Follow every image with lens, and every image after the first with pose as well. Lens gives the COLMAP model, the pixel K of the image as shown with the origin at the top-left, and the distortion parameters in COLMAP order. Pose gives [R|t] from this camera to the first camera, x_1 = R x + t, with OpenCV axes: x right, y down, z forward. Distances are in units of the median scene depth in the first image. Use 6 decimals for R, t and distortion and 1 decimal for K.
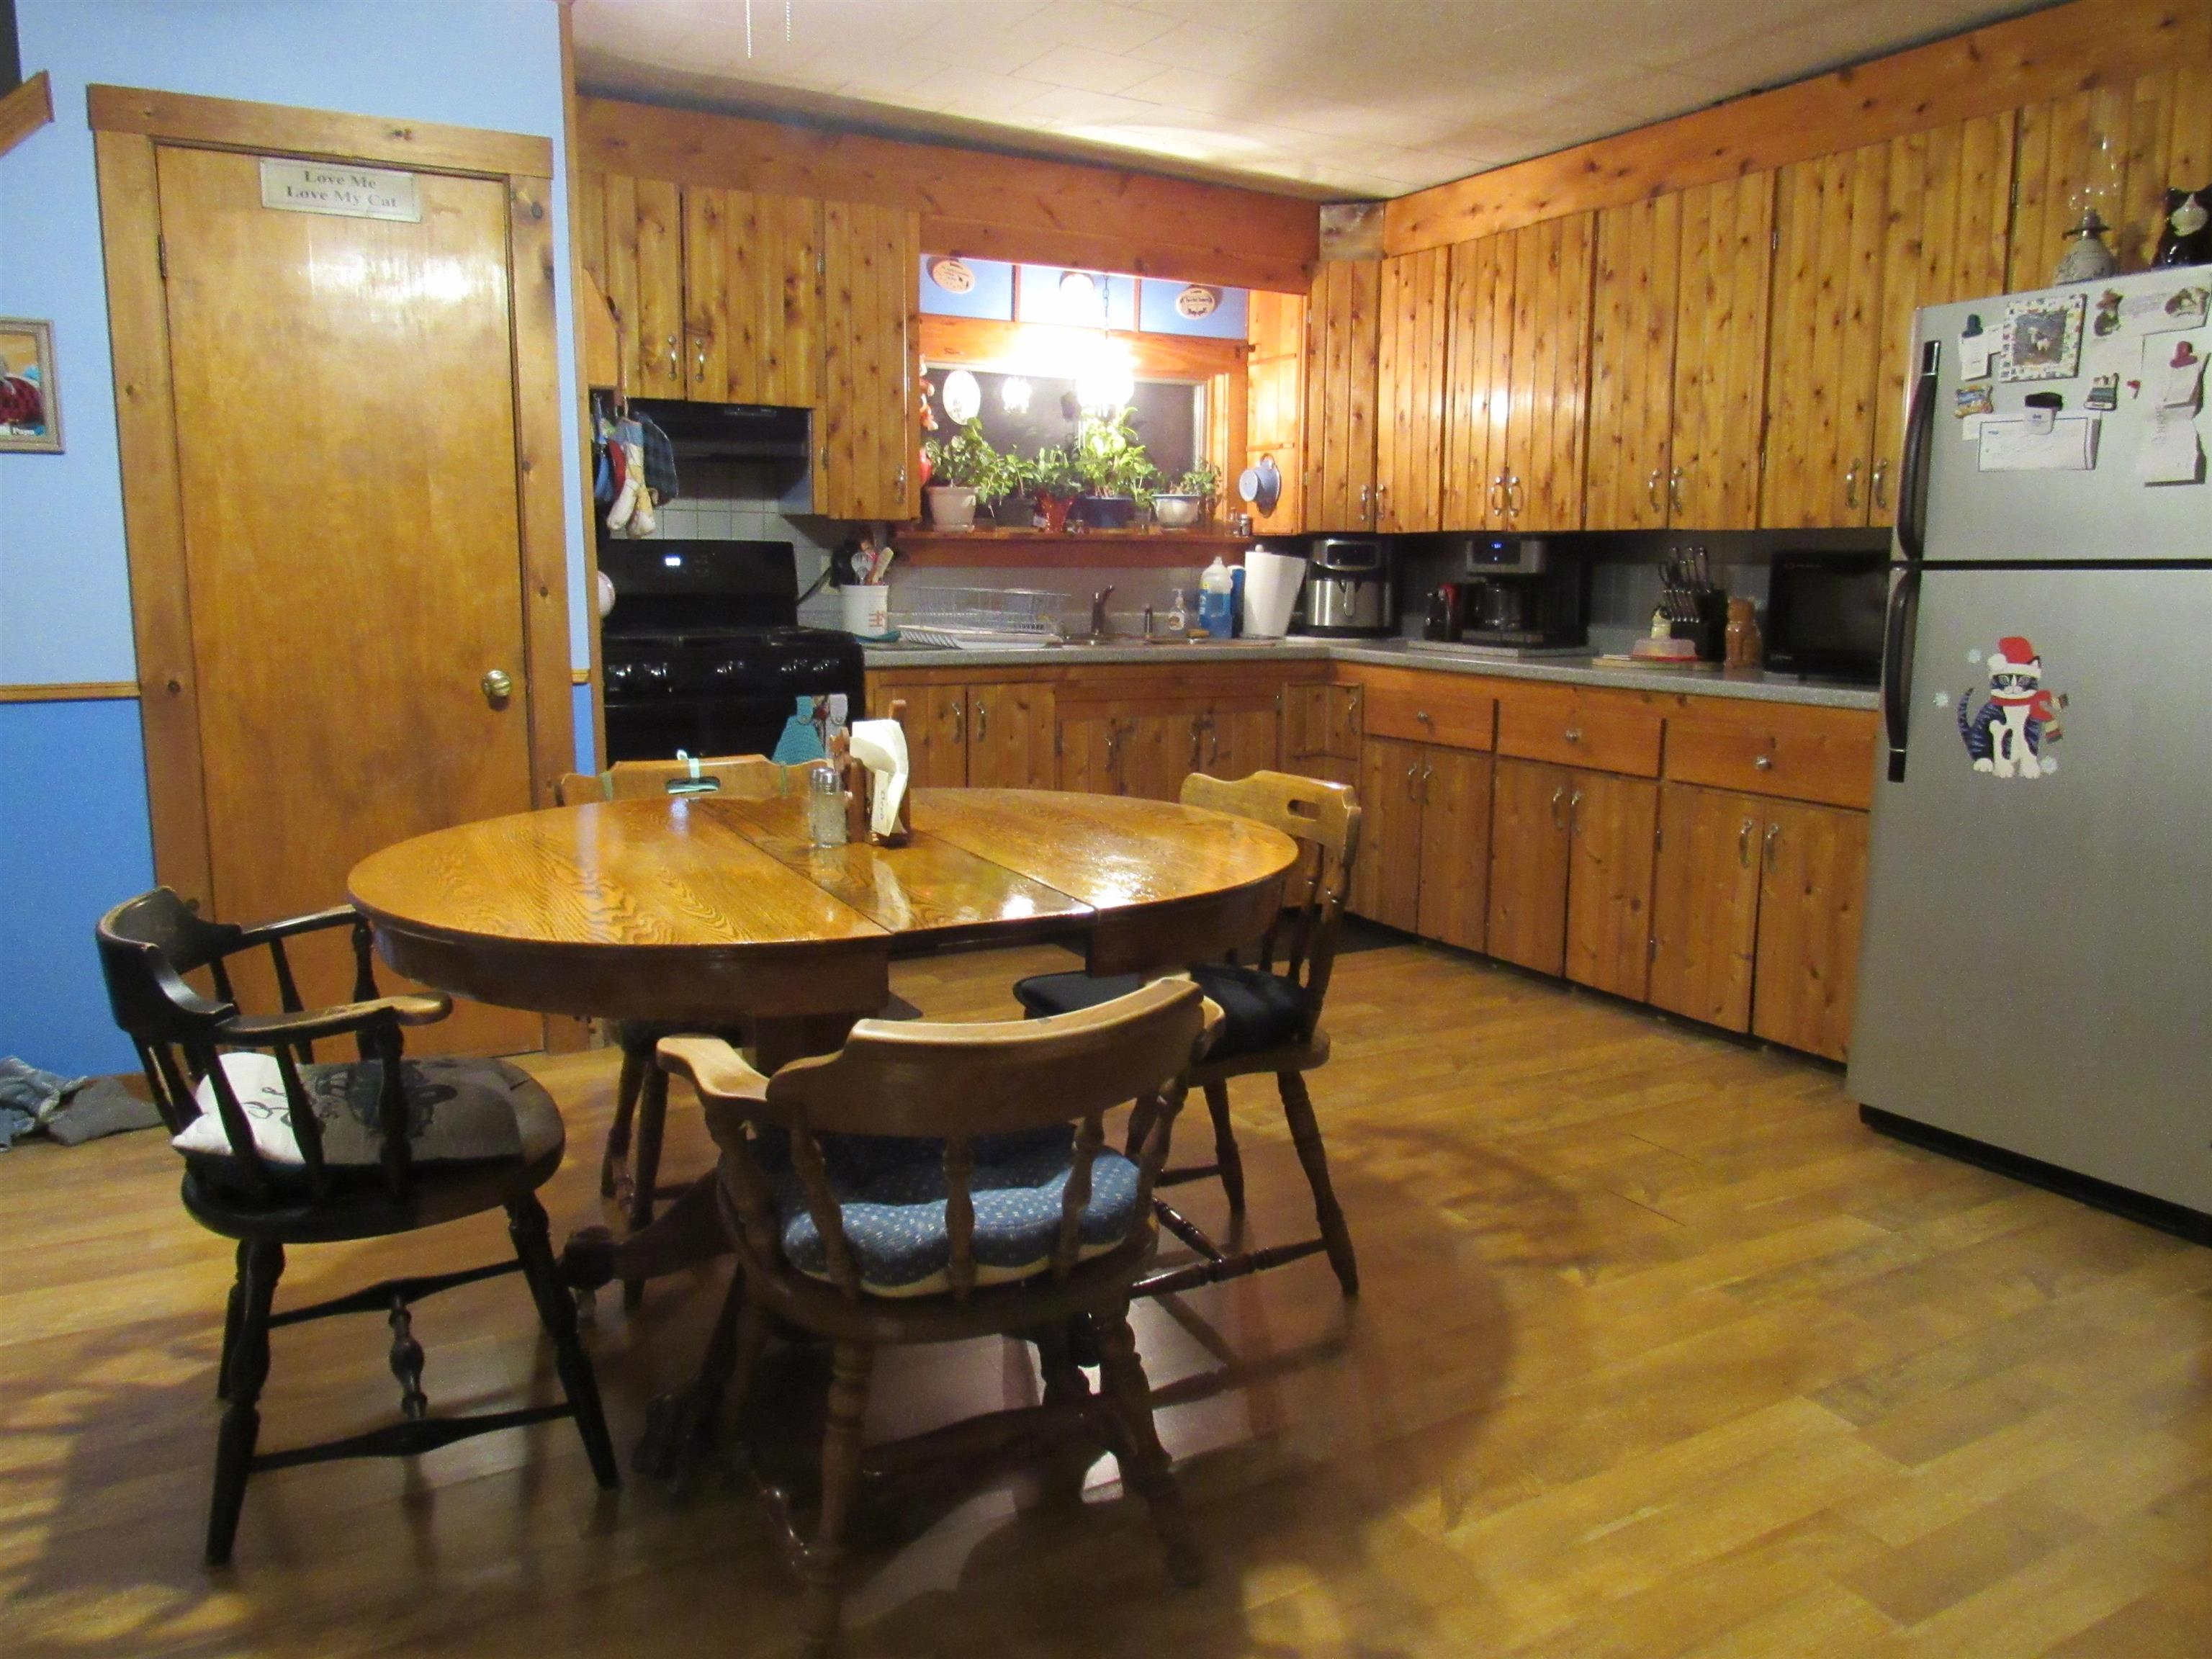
lens RADIAL K [[1575.5, 0, 1097.2], [0, 1575.5, 821.4], [0, 0, 1]] dist [-0.026306, 0.000628]
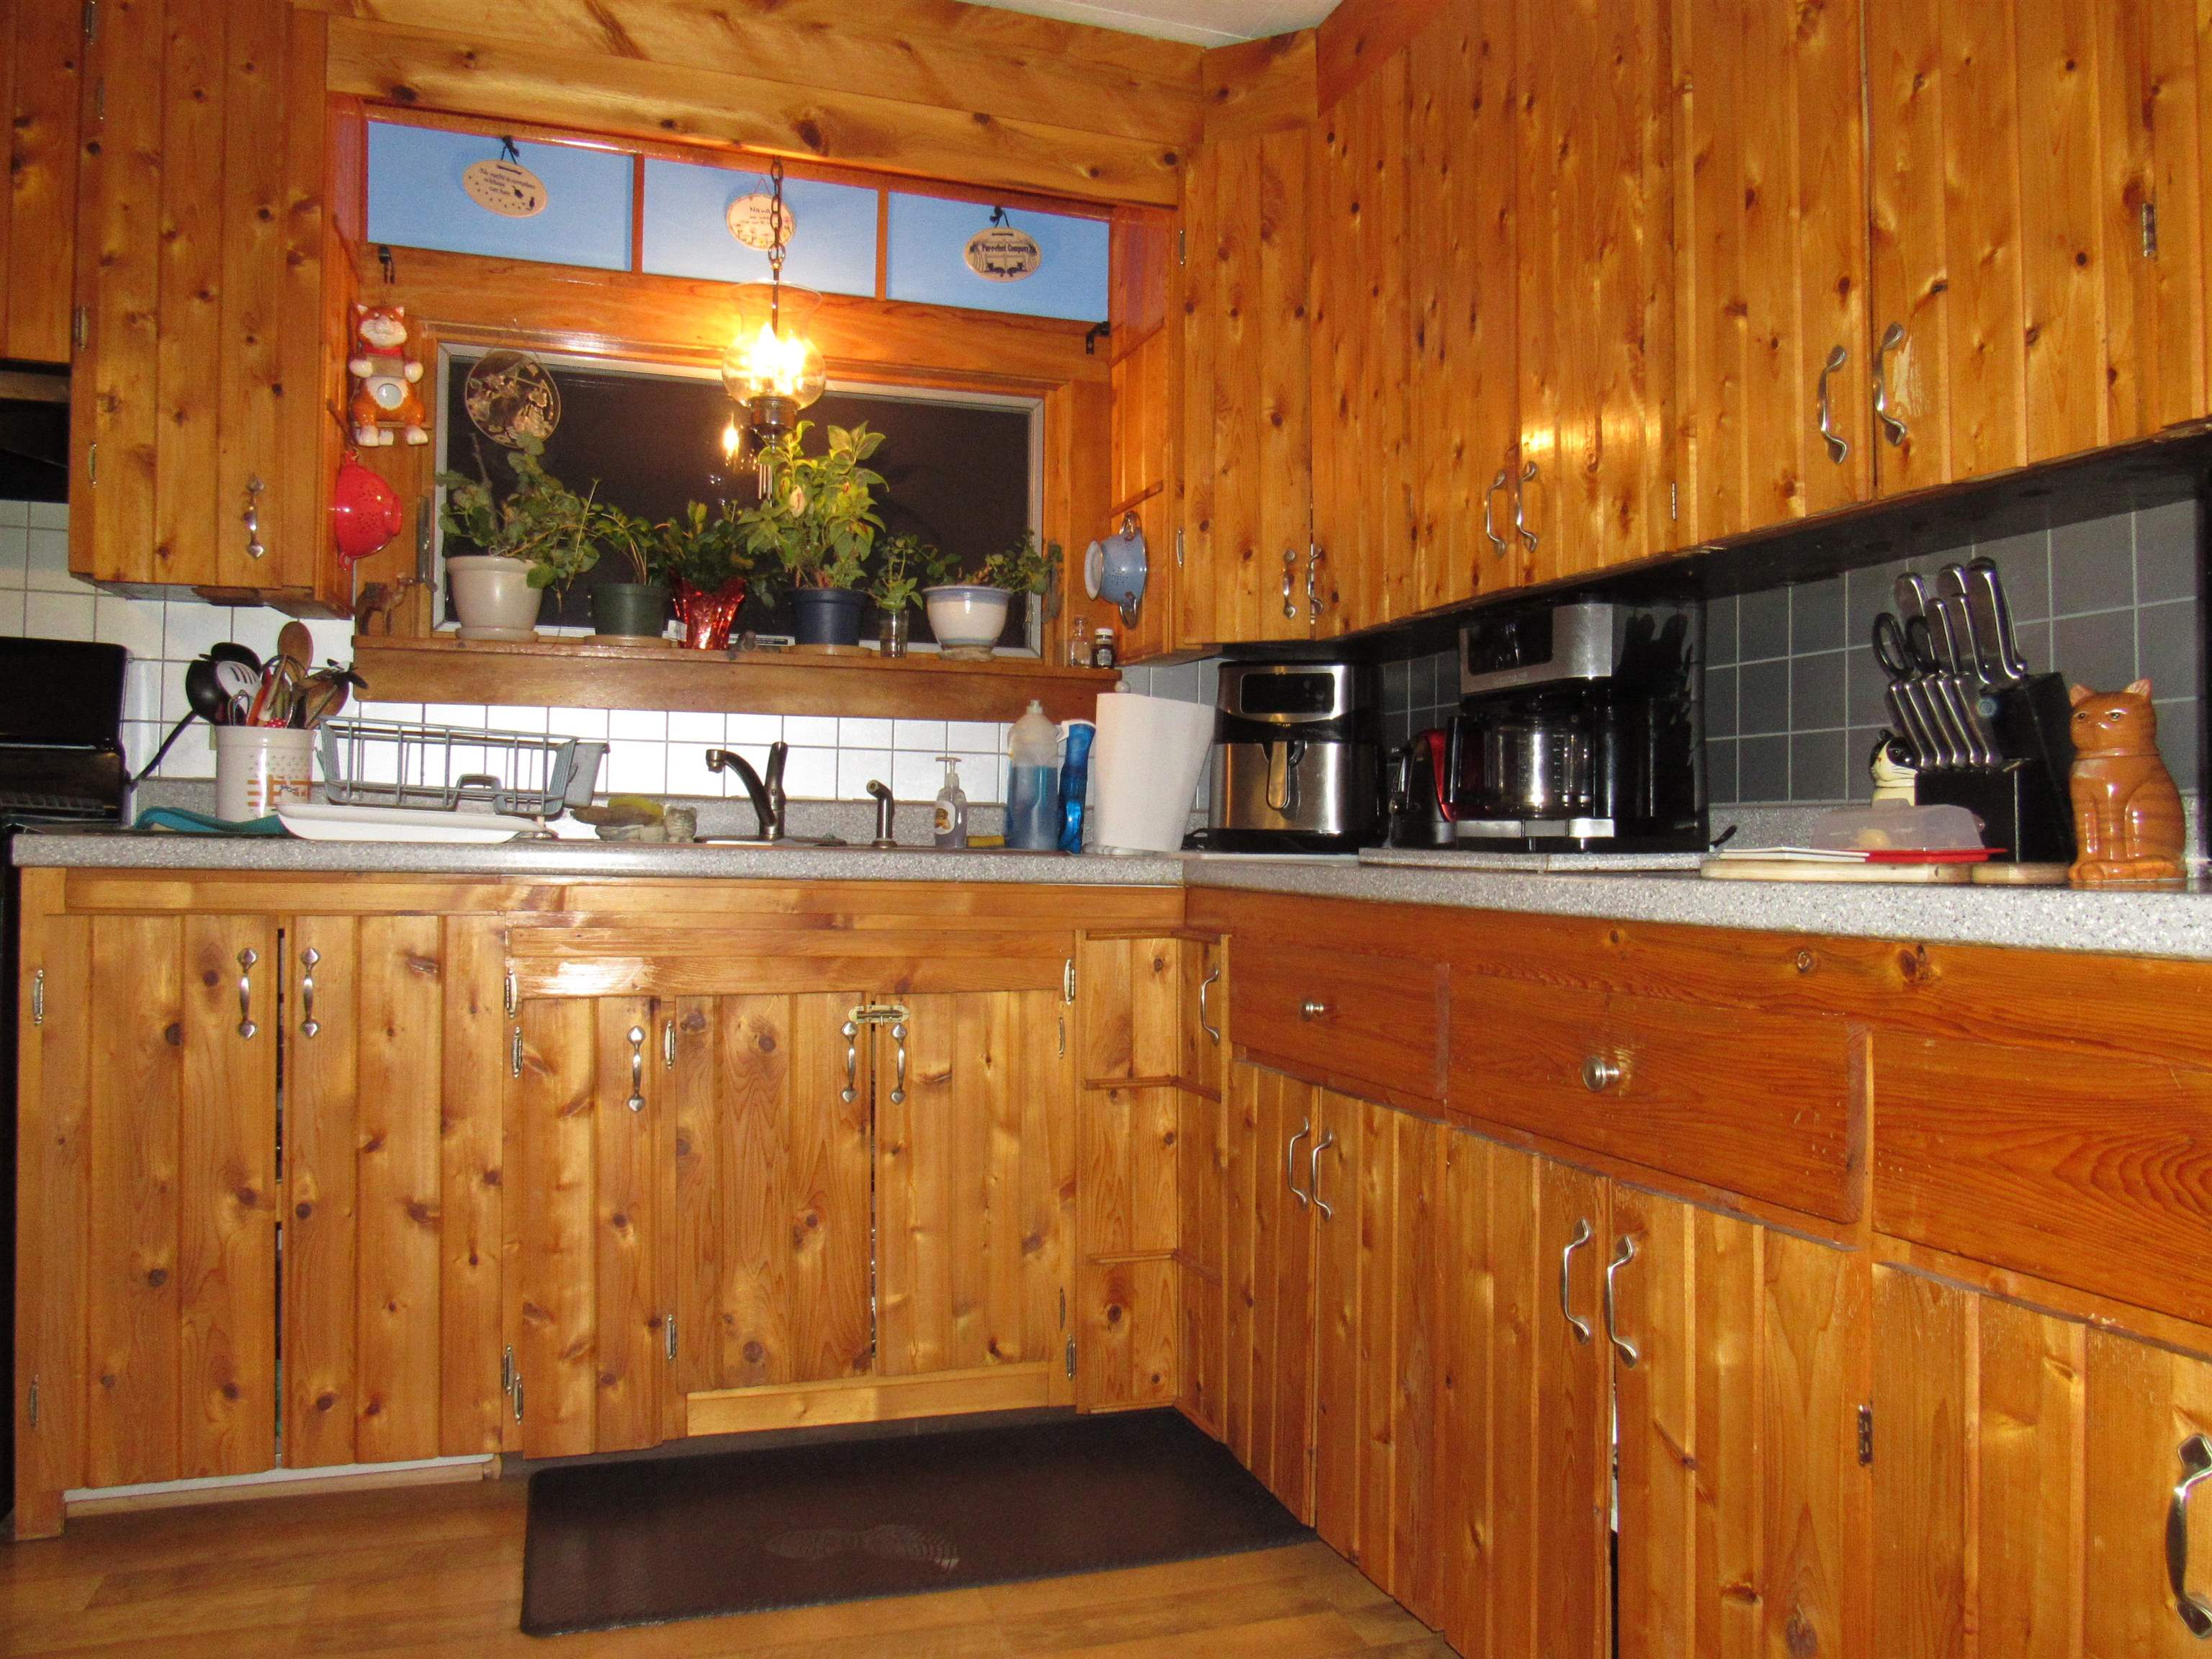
lens RADIAL K [[1631.9, 0, 1106.0], [0, 1631.9, 829.5], [0, 0, 1]] dist [-0.004130, 0.000895]
pose [[0.985390, -0.002921, -0.170286, 0.218672], [-0.025901, 0.985653, -0.166786, -0.037903], [0.168330, 0.168759, 0.971177, 0.533959]]
